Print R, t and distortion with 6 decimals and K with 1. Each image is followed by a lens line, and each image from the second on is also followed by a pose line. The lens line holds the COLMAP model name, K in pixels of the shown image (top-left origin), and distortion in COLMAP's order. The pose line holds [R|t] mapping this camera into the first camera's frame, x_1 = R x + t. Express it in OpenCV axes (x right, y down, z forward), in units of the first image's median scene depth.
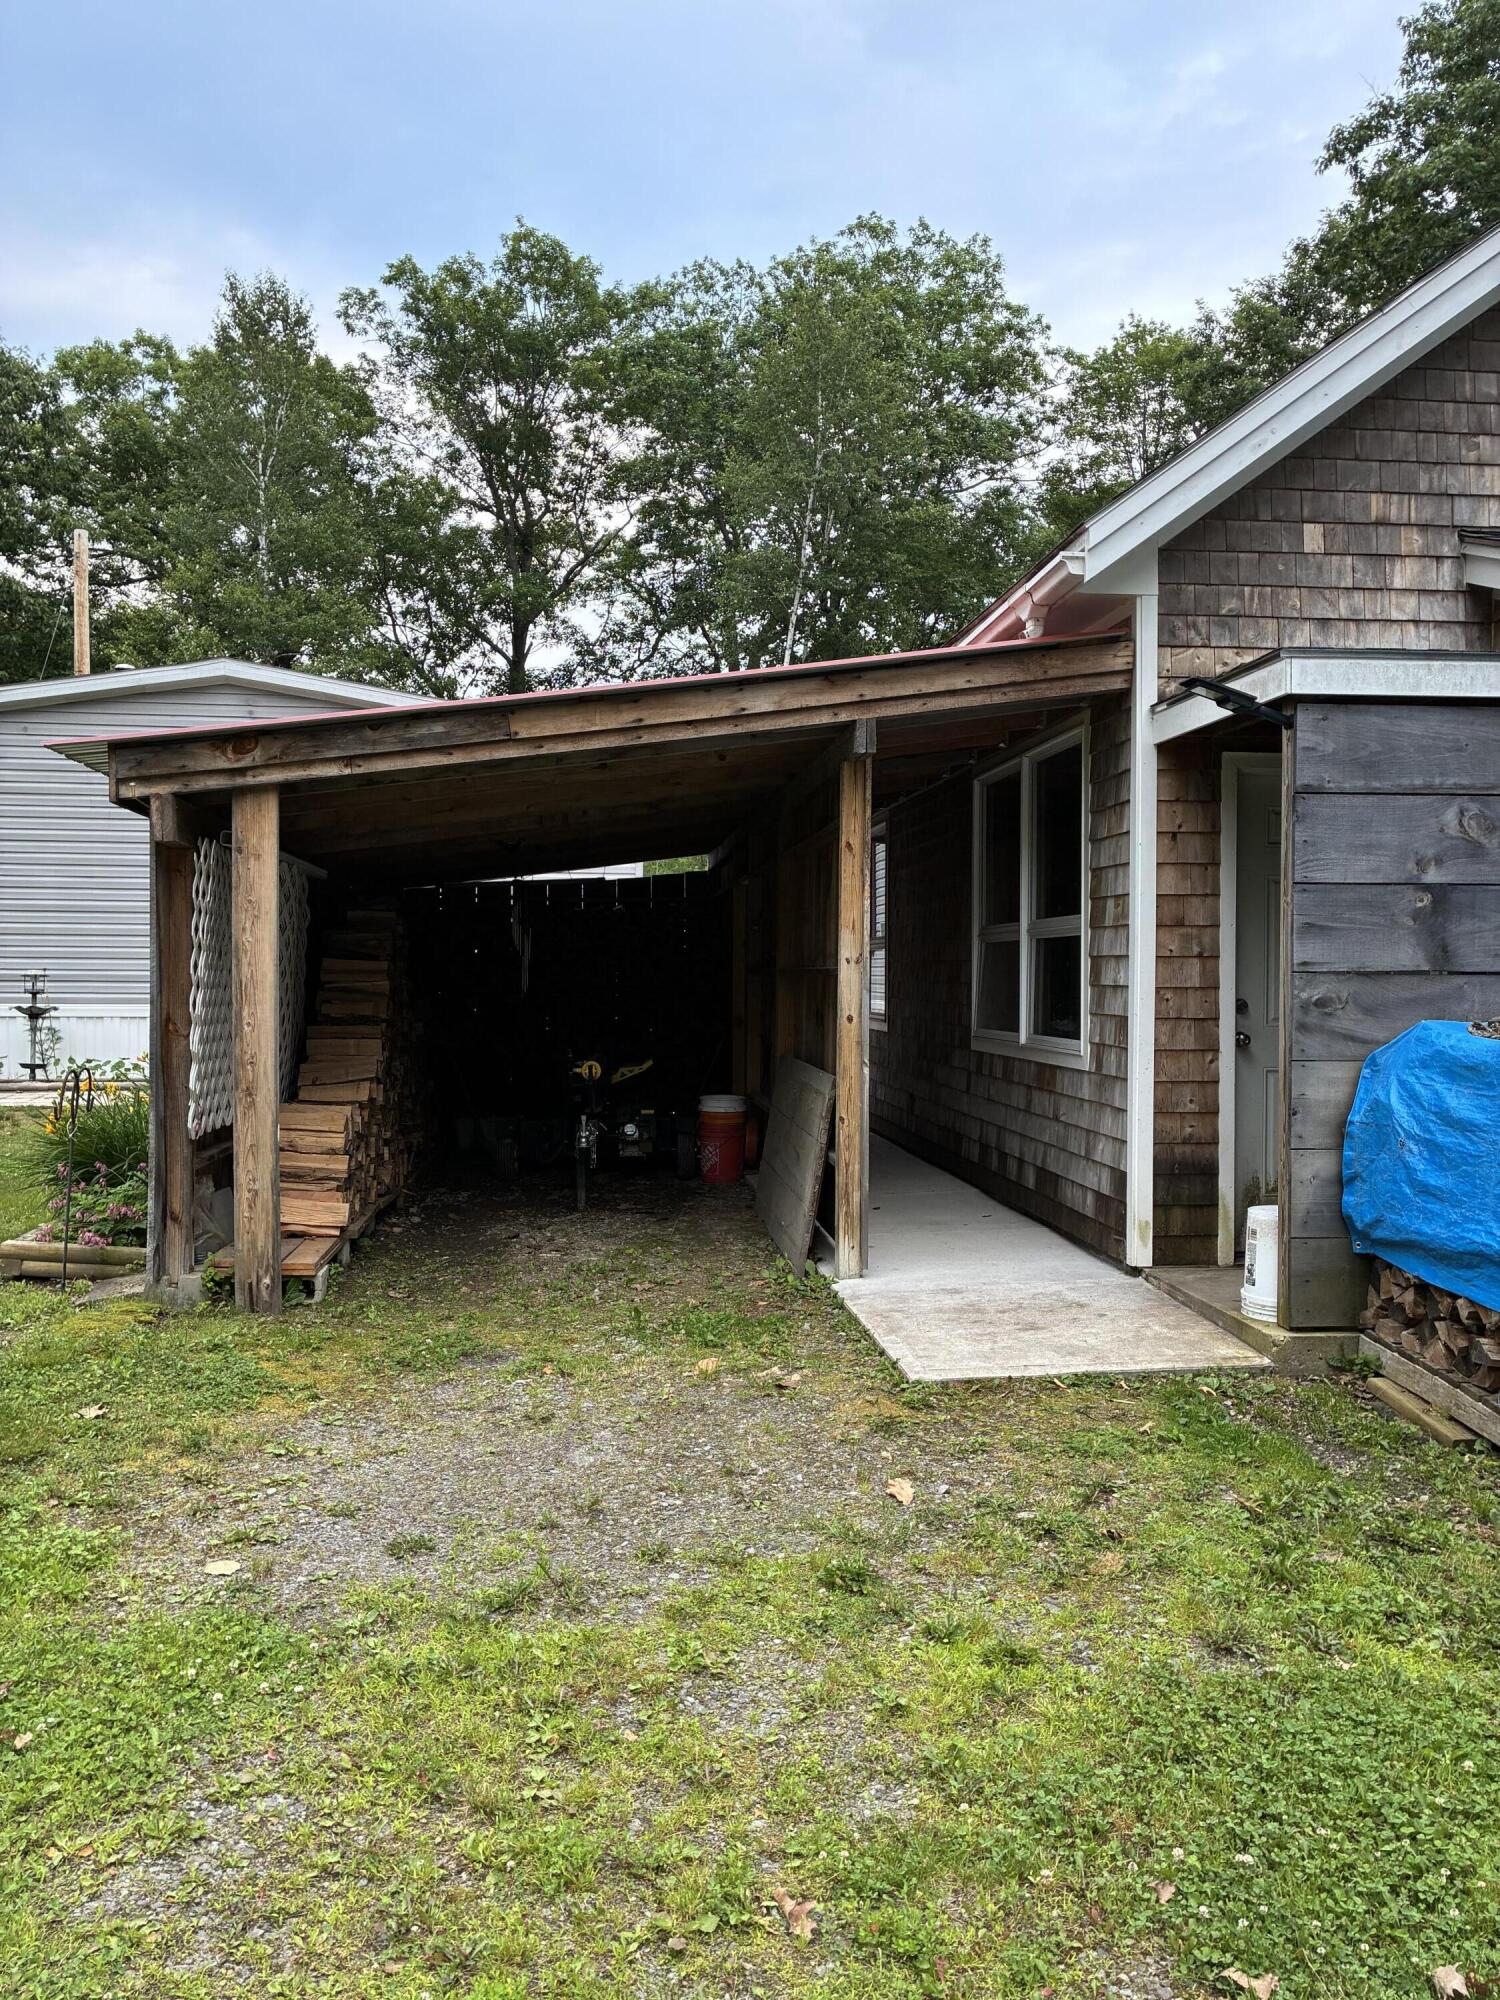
lens RADIAL K [[1491.7, 0, 746.7], [0, 1491.7, 997.3], [0, 0, 1]] dist [0.011404, -0.014649]
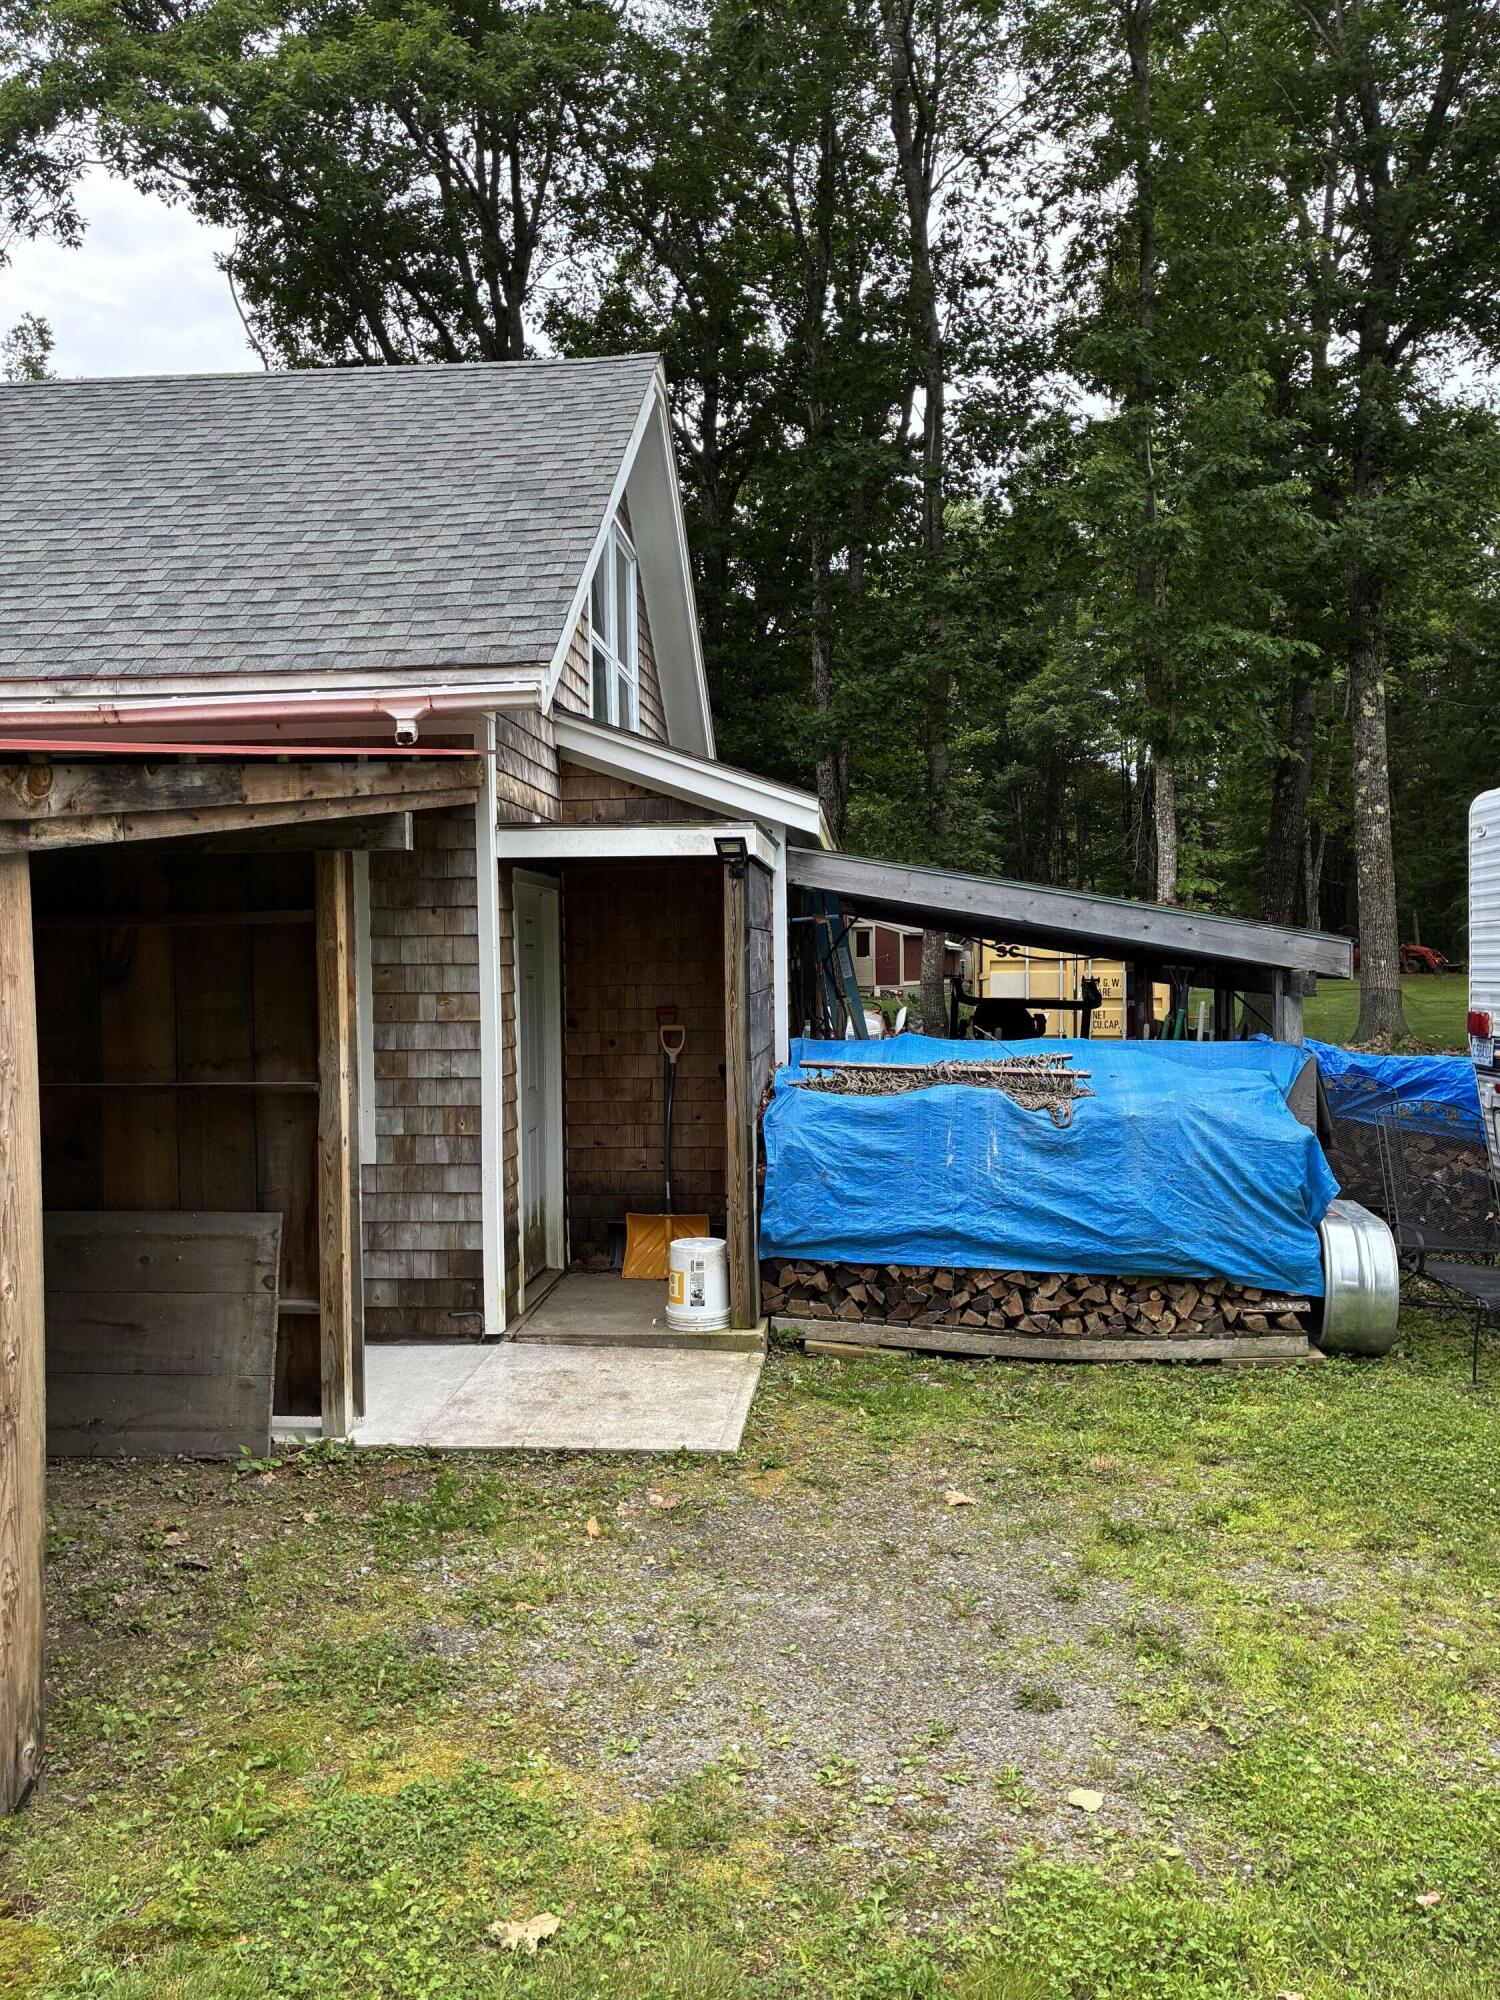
lens RADIAL K [[1491.7, 0, 744.6], [0, 1491.7, 994.8], [0, 0, 1]] dist [0.011404, -0.014649]
pose [[0.210045, -0.032264, 0.977159, -0.917772], [0.031082, 0.999170, 0.026310, -0.107993], [-0.977198, 0.024846, 0.210873, 0.710010]]
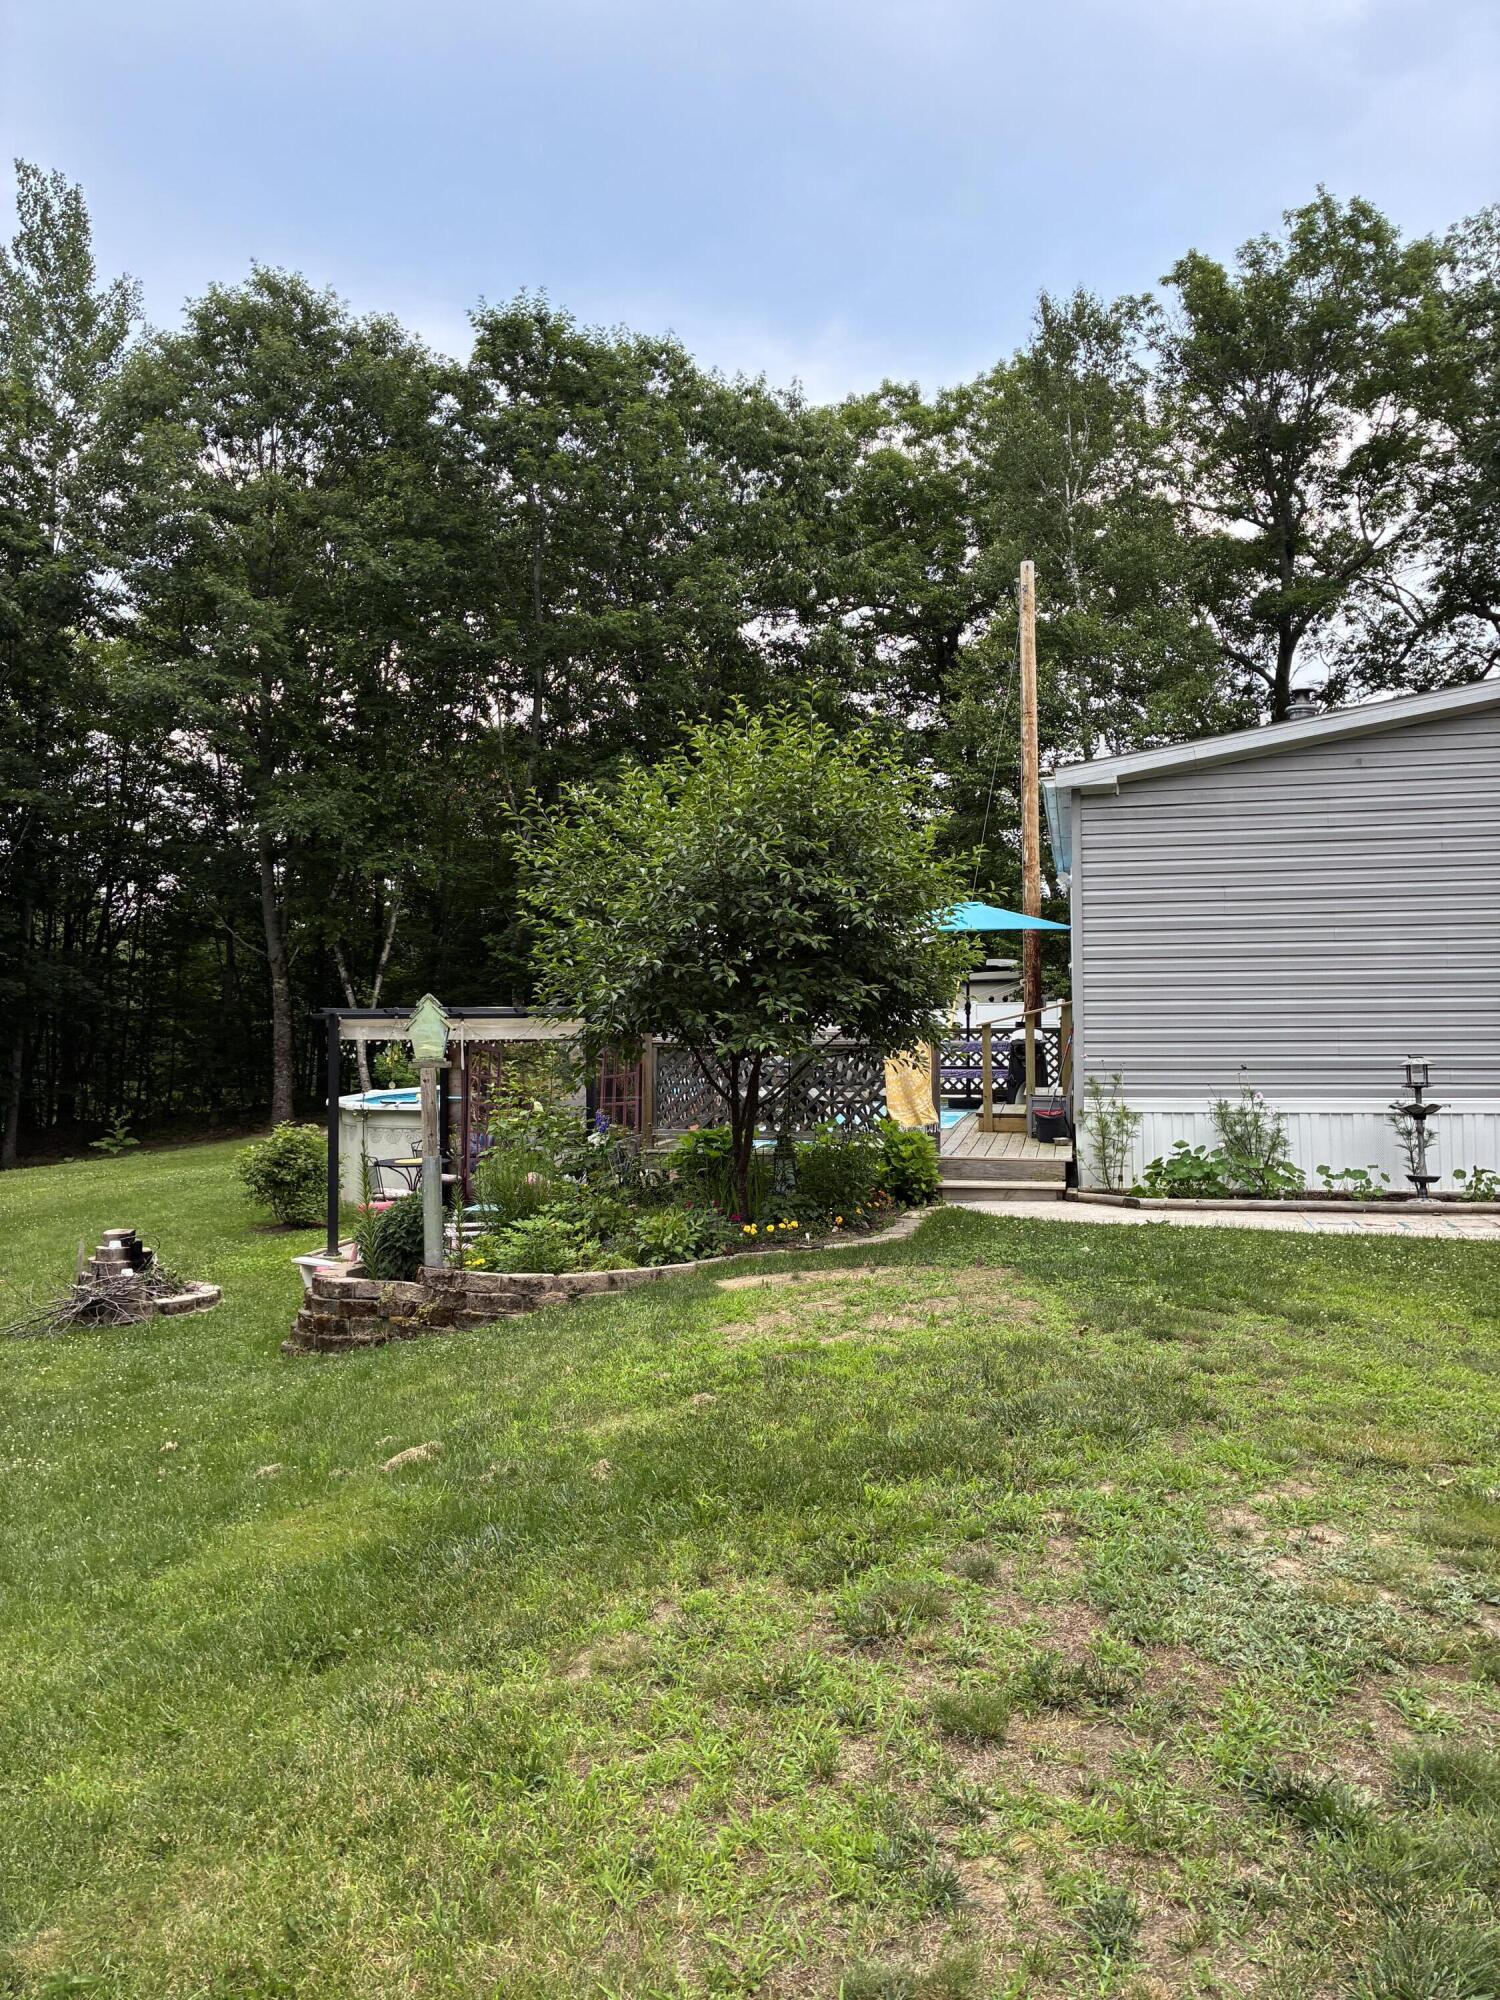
lens RADIAL K [[1491.7, 0, 743.1], [0, 1491.7, 1002.8], [0, 0, 1]] dist [0.011404, -0.014649]
pose [[0.938690, -0.014444, -0.344460, -0.168418], [0.007869, 0.999759, -0.020478, -0.010736], [0.344673, 0.016512, 0.938578, 0.037070]]
